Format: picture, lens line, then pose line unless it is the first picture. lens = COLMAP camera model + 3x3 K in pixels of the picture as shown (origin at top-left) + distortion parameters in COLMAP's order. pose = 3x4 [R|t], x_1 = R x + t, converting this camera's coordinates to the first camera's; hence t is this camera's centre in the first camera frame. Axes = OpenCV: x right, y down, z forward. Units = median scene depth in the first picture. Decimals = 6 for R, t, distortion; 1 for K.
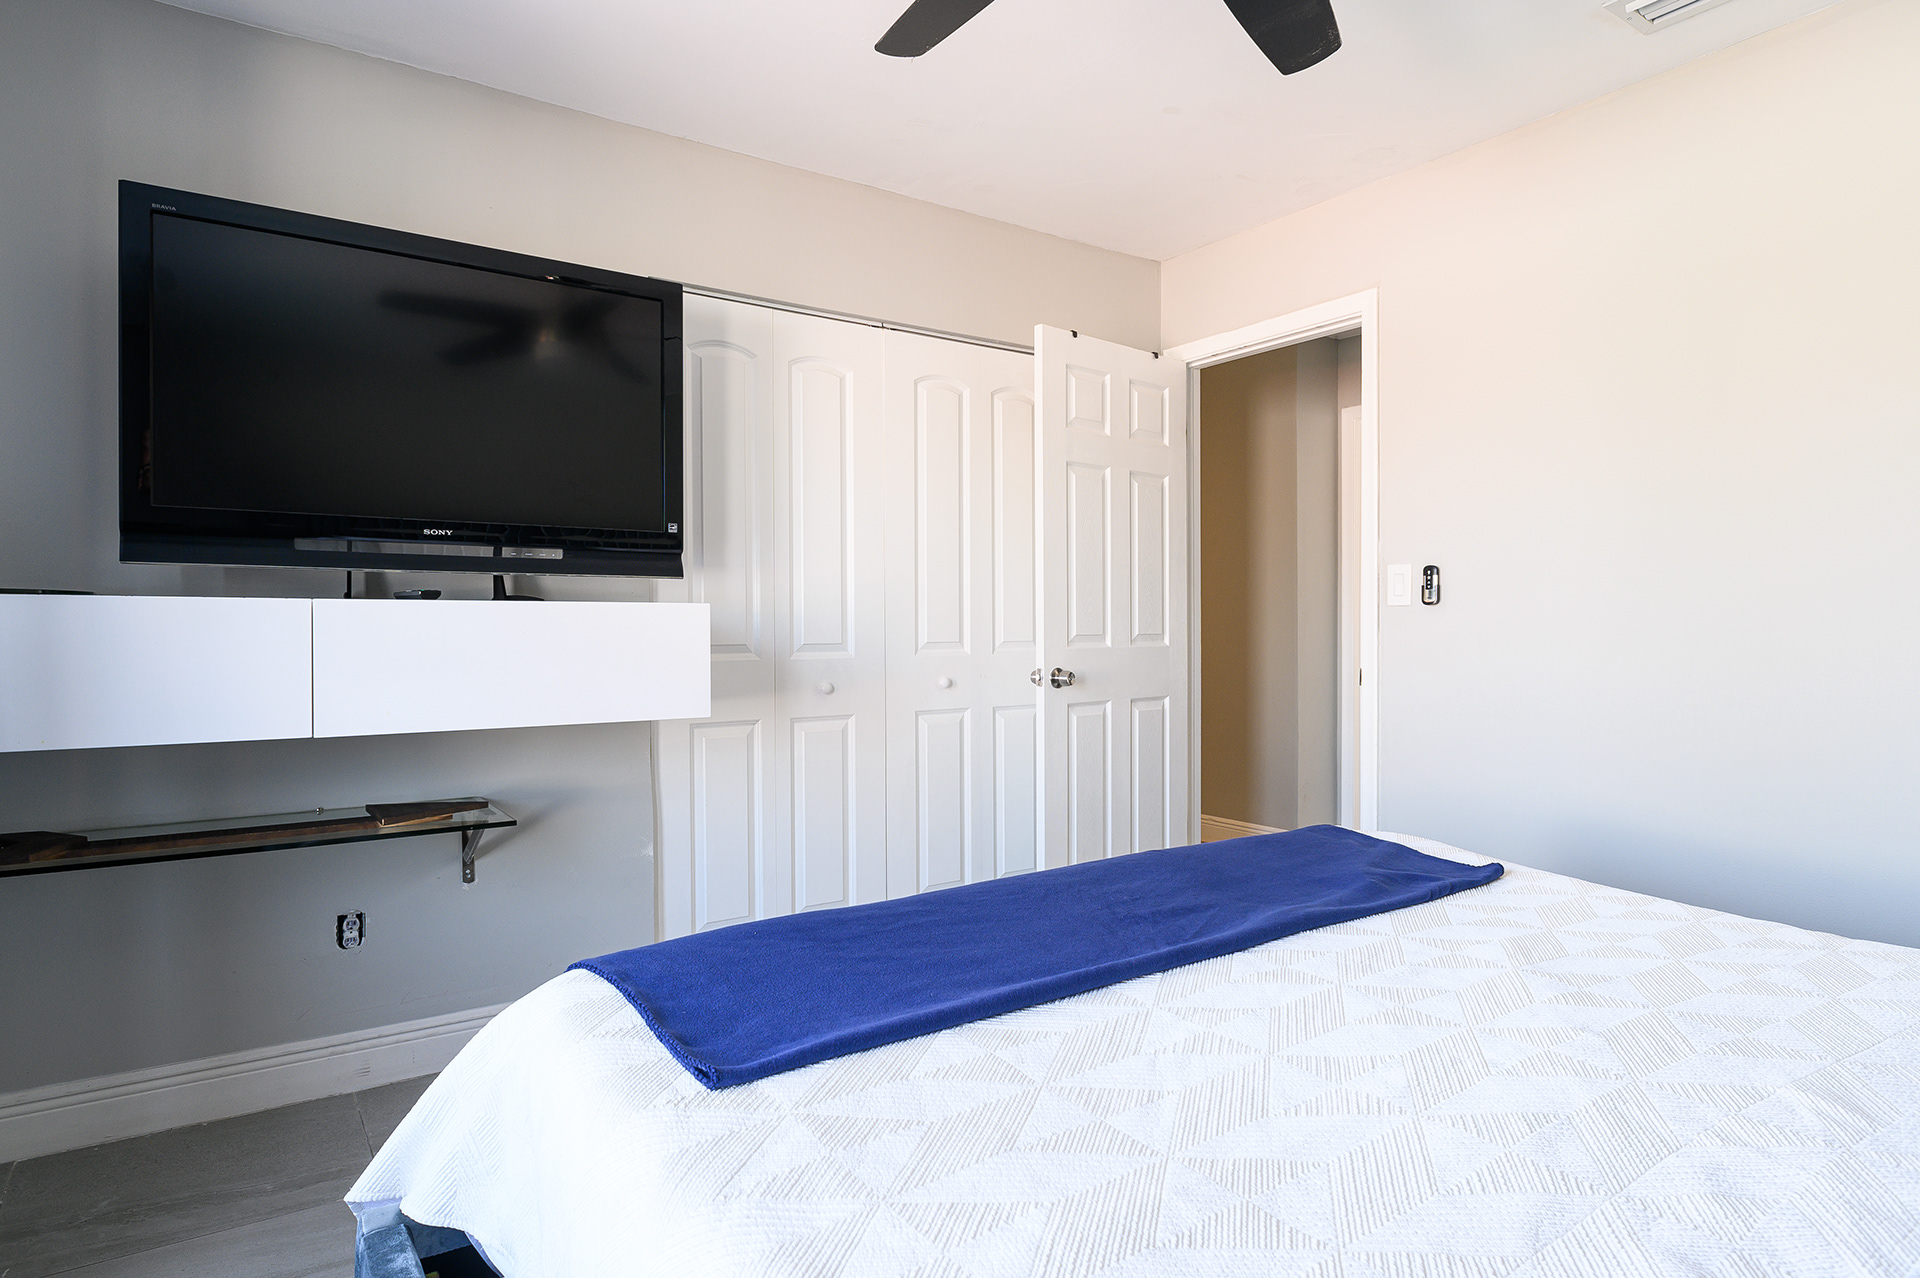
lens RADIAL K [[1075.2, 0, 960.0], [0, 1075.2, 639.0], [0, 0, 1]] dist [-0.002722, -0.001500]
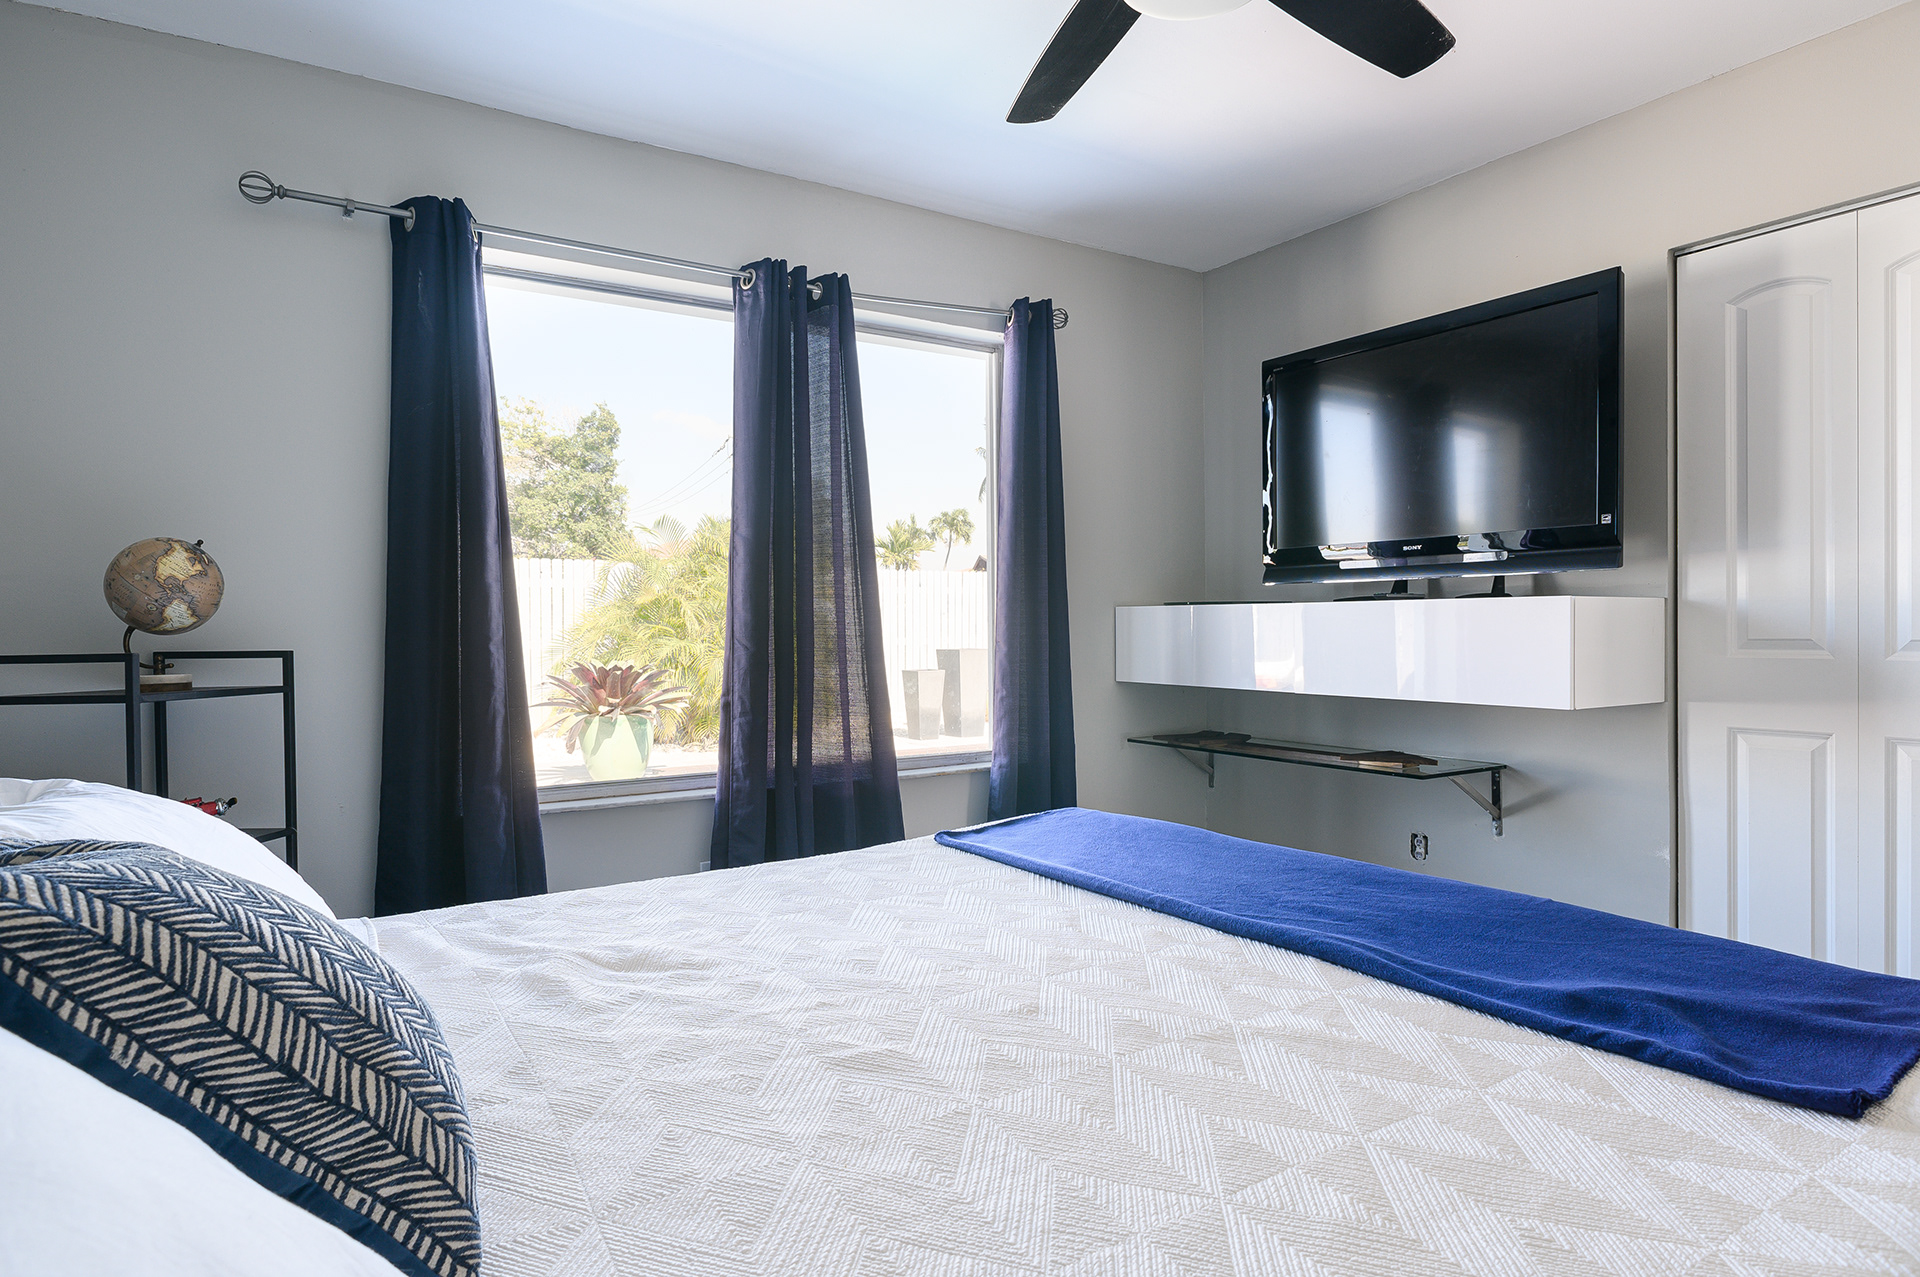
lens RADIAL K [[1105.6, 0, 966.4], [0, 1105.6, 628.0], [0, 0, 1]] dist [-0.001991, -0.000655]
pose [[-0.045972, 0.003865, -0.998935, 0.836664], [-0.005113, 0.999979, 0.004104, -0.004254], [0.998930, 0.005297, -0.045952, 0.497493]]
